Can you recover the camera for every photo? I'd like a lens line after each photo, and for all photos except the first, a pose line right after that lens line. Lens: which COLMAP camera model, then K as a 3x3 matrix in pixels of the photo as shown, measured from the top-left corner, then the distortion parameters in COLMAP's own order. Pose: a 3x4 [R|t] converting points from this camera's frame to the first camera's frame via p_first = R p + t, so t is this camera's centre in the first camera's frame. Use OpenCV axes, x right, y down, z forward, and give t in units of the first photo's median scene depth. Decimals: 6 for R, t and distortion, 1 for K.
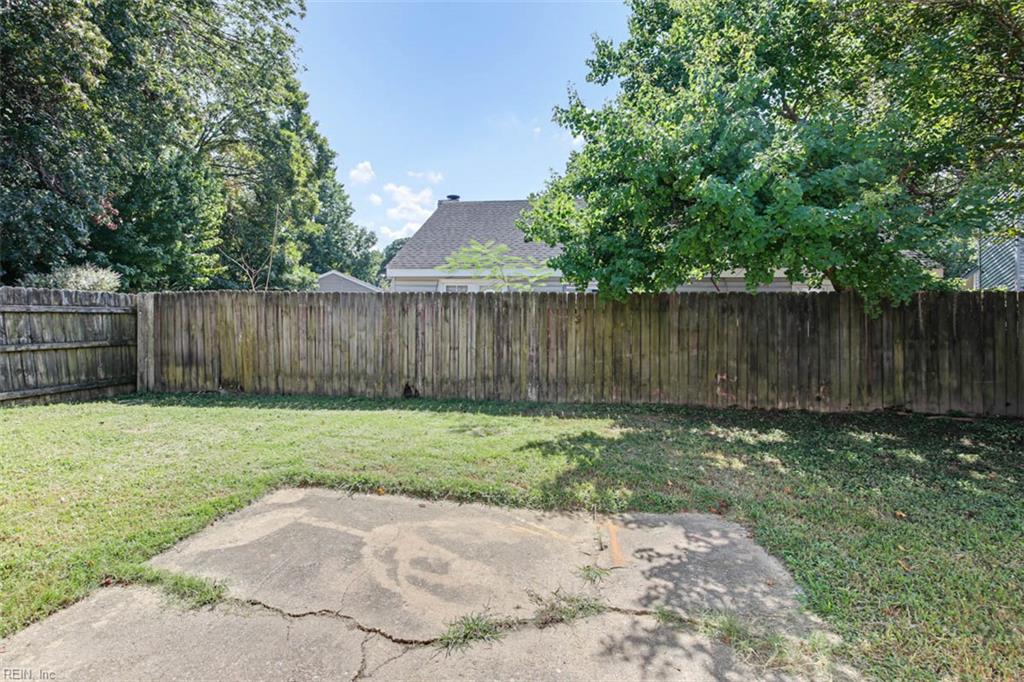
lens RADIAL K [[471.0, 0, 509.4], [0, 471.0, 338.0], [0, 0, 1]] dist [0.000903, 0.000251]
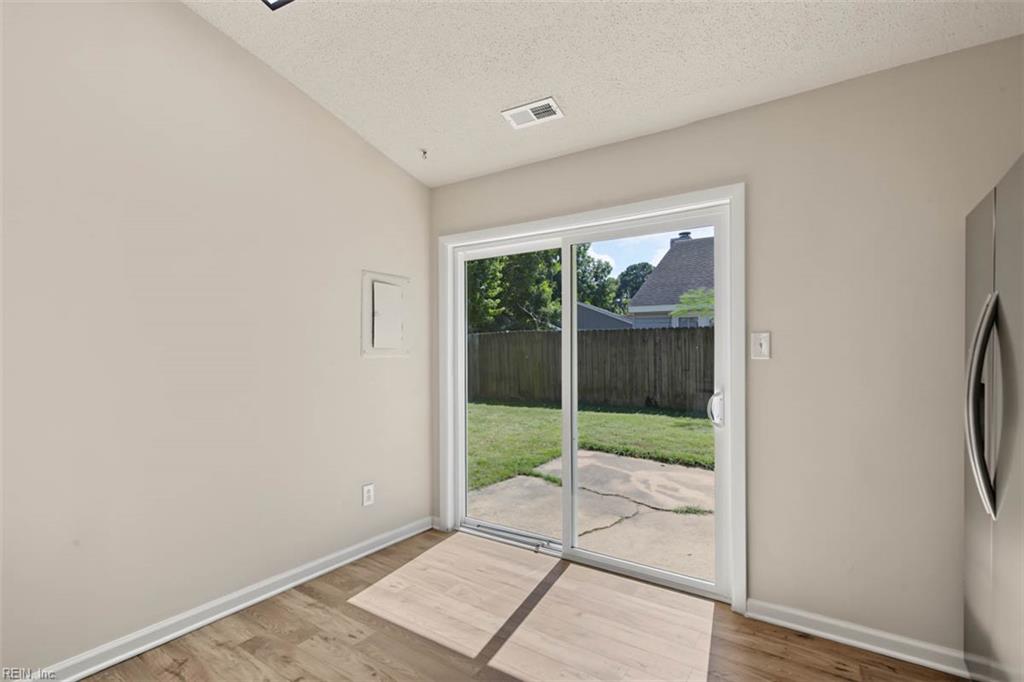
lens RADIAL K [[471.0, 0, 509.4], [0, 471.0, 338.0], [0, 0, 1]] dist [0.000903, 0.000251]
pose [[0.883719, -0.027874, -0.467187, 0.065054], [0.006575, 0.998866, -0.047158, -0.009158], [0.467972, 0.038602, 0.882900, -0.381763]]
